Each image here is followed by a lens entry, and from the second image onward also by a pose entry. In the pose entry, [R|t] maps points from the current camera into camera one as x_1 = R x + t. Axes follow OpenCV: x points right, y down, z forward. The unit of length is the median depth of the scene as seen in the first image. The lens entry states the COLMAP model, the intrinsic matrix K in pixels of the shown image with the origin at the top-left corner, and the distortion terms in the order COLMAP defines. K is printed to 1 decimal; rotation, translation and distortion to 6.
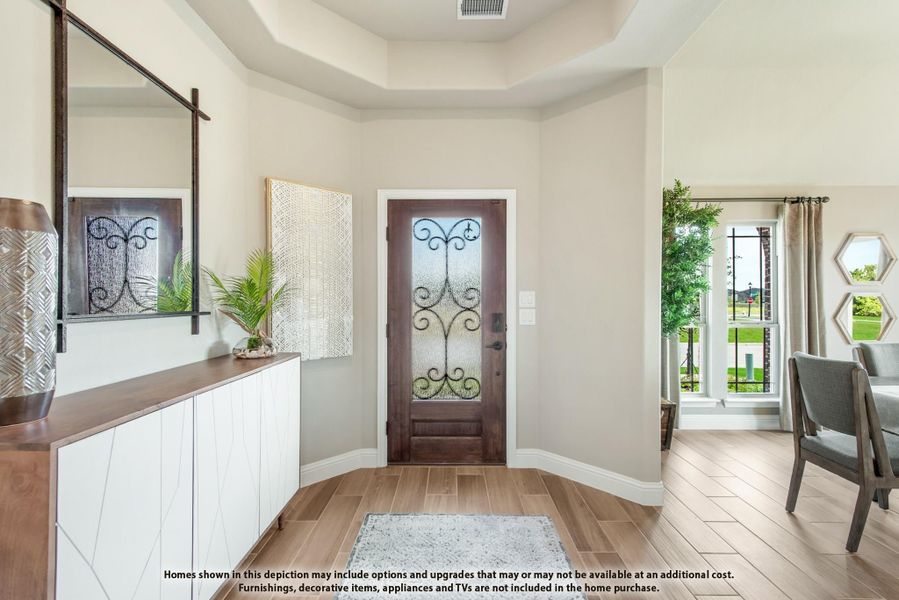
lens RADIAL K [[405.3, 0, 449.5], [0, 405.3, 299.3], [0, 0, 1]] dist [0.000811, -0.000712]
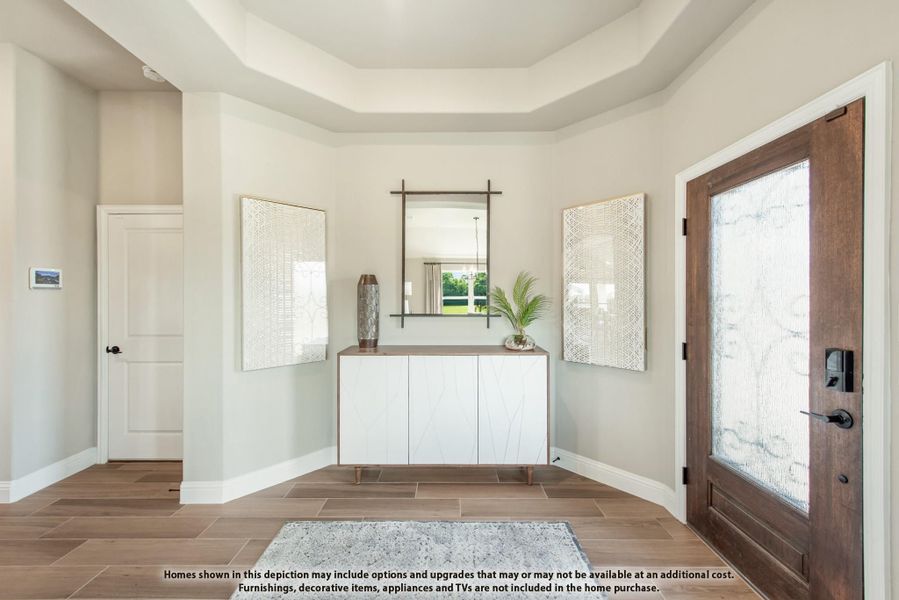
lens RADIAL K [[355.3, 0, 449.4], [0, 355.3, 295.1], [0, 0, 1]] dist [0.002750, -0.000629]
pose [[-0.001937, -0.005341, -0.999984, 0.537233], [0.002362, 0.999983, -0.005345, -0.027513], [0.999995, -0.002372, -0.001925, 0.548600]]
